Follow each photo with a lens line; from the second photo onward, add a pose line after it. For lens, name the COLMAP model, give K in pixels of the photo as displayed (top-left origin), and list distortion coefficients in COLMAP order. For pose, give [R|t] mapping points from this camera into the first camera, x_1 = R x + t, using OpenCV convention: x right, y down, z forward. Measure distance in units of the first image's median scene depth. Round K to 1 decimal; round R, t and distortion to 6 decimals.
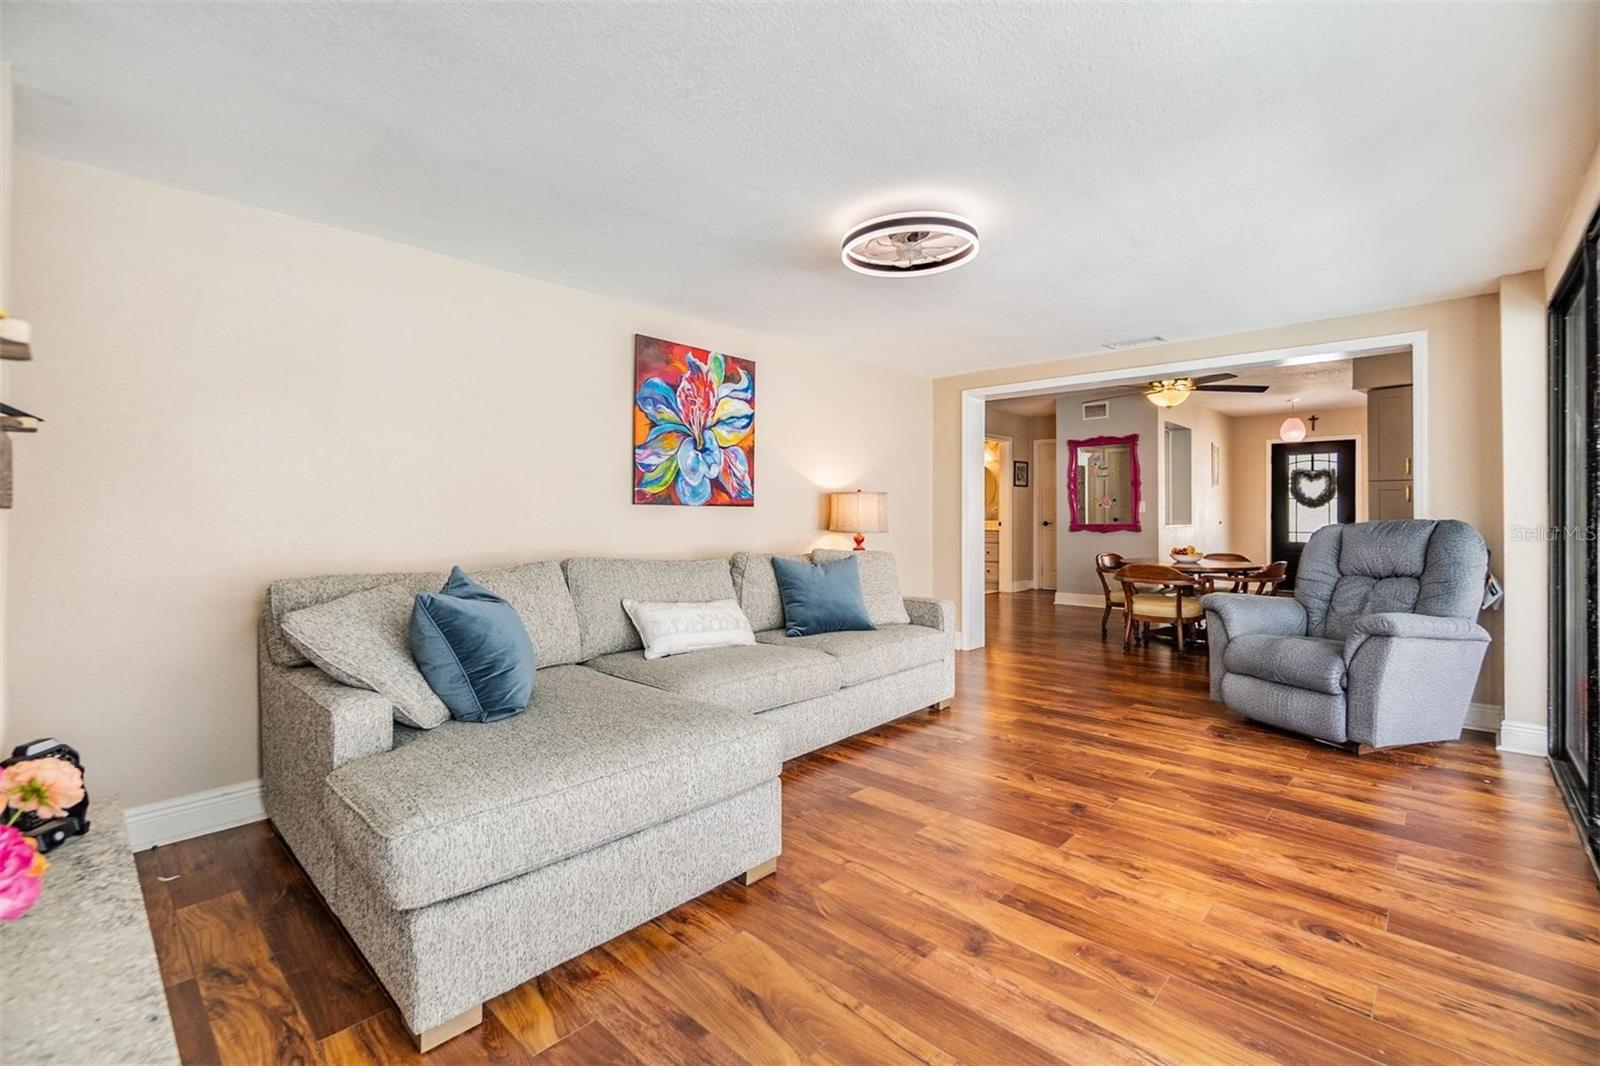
lens RADIAL K [[697.6, 0, 800.3], [0, 697.6, 522.7], [0, 0, 1]] dist [-0.005180, 0.000283]
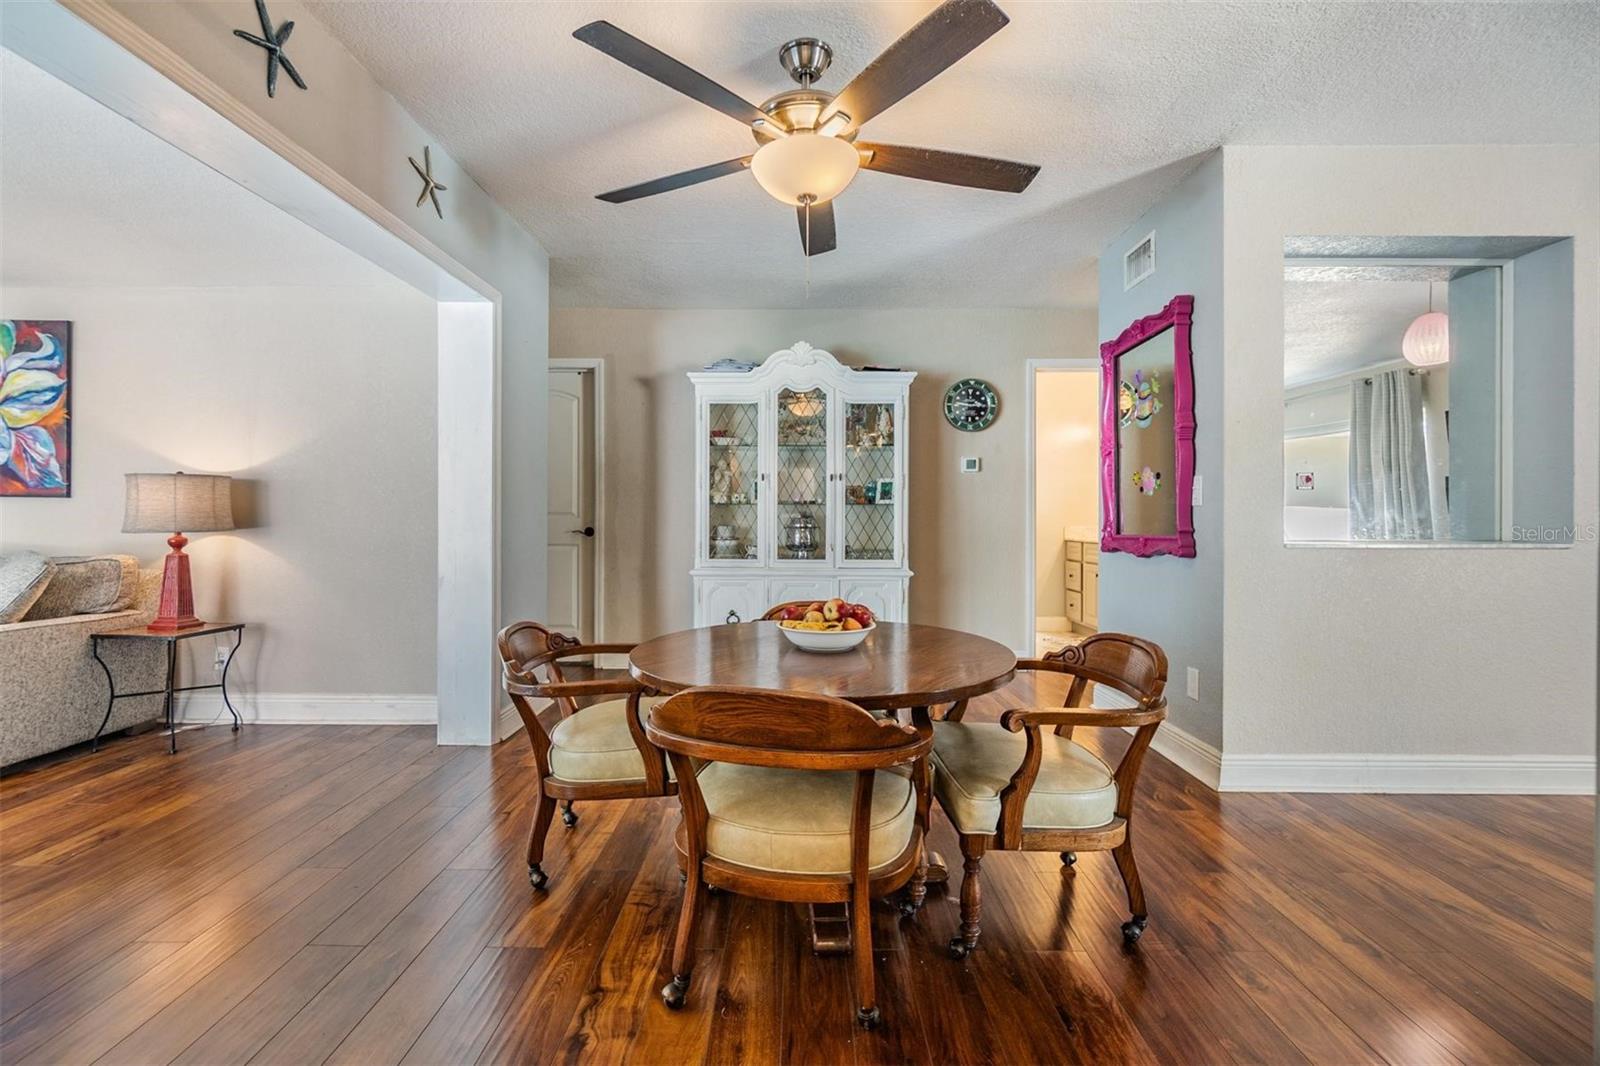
lens RADIAL K [[697.6, 0, 798.3], [0, 697.6, 519.8], [0, 0, 1]] dist [-0.005180, 0.000283]
pose [[0.678763, 0.003358, -0.734350, 1.139322], [-0.013862, 0.999870, -0.008241, -0.001788], [0.734227, 0.015774, 0.678721, 1.101181]]
